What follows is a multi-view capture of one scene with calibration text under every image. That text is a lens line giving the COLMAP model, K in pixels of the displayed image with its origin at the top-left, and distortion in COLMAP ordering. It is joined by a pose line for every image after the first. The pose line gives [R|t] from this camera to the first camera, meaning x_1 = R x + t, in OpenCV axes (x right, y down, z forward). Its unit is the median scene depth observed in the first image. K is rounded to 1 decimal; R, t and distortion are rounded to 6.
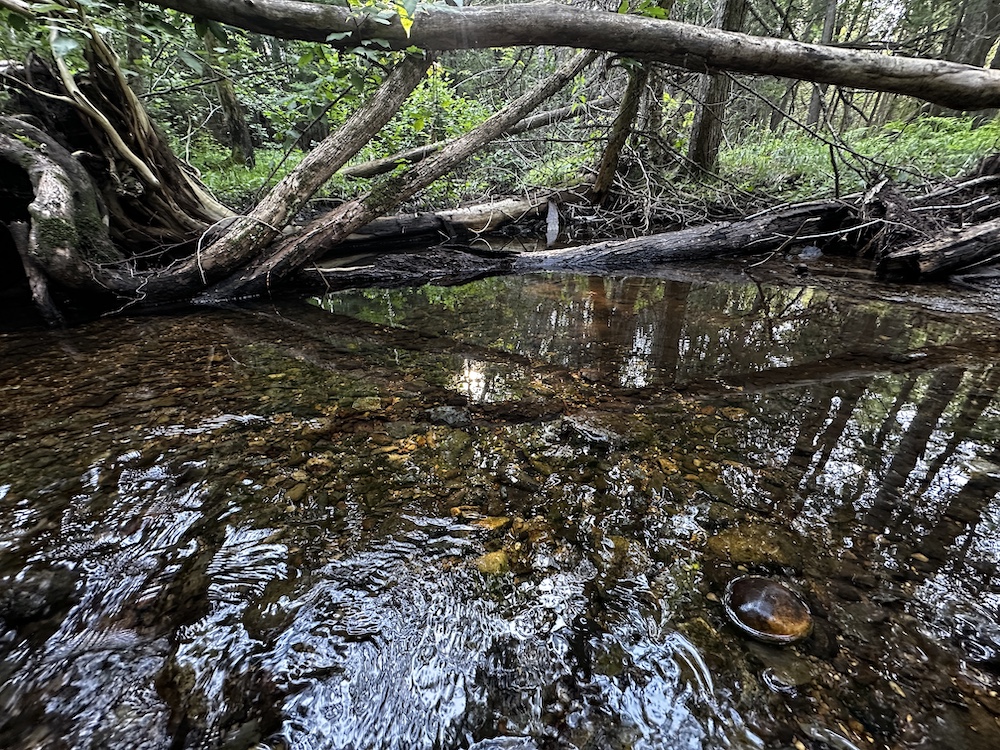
lens RADIAL K [[400.9, 0, 500.0], [0, 400.9, 375.0], [0, 0, 1]] dist [-0.001923, 0.000290]
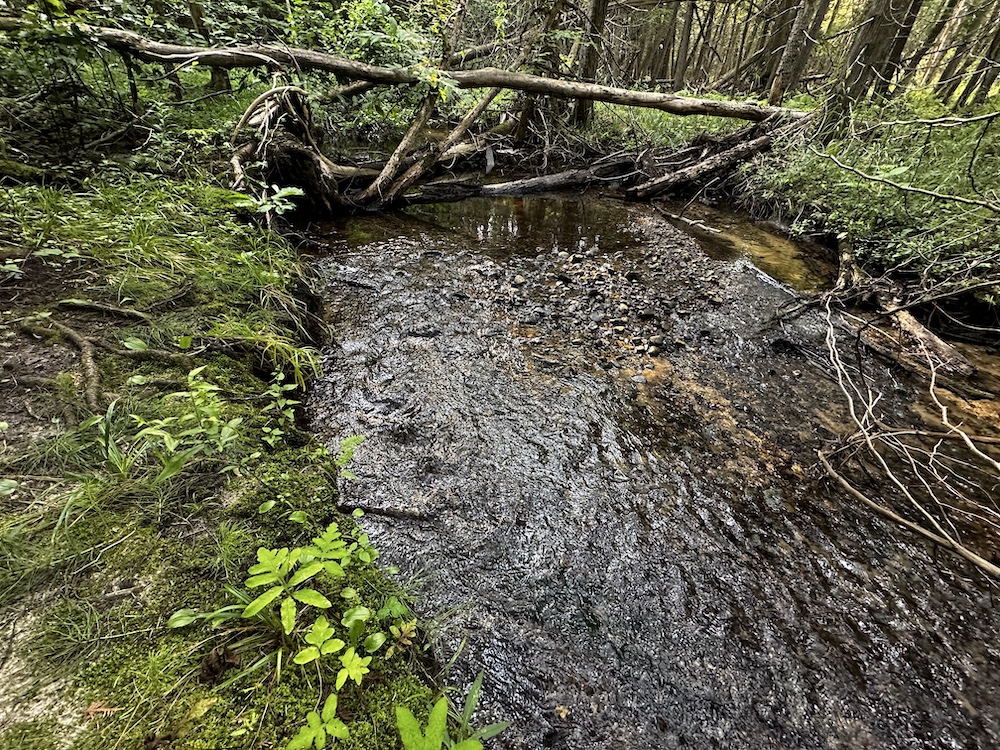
lens RADIAL K [[400.9, 0, 500.0], [0, 400.9, 375.0], [0, 0, 1]] dist [-0.001923, 0.000290]
pose [[0.982595, -0.075896, 0.169548, -0.323014], [0.041296, 0.979135, 0.198970, 0.285775], [-0.181111, -0.188505, 0.965228, -1.386584]]
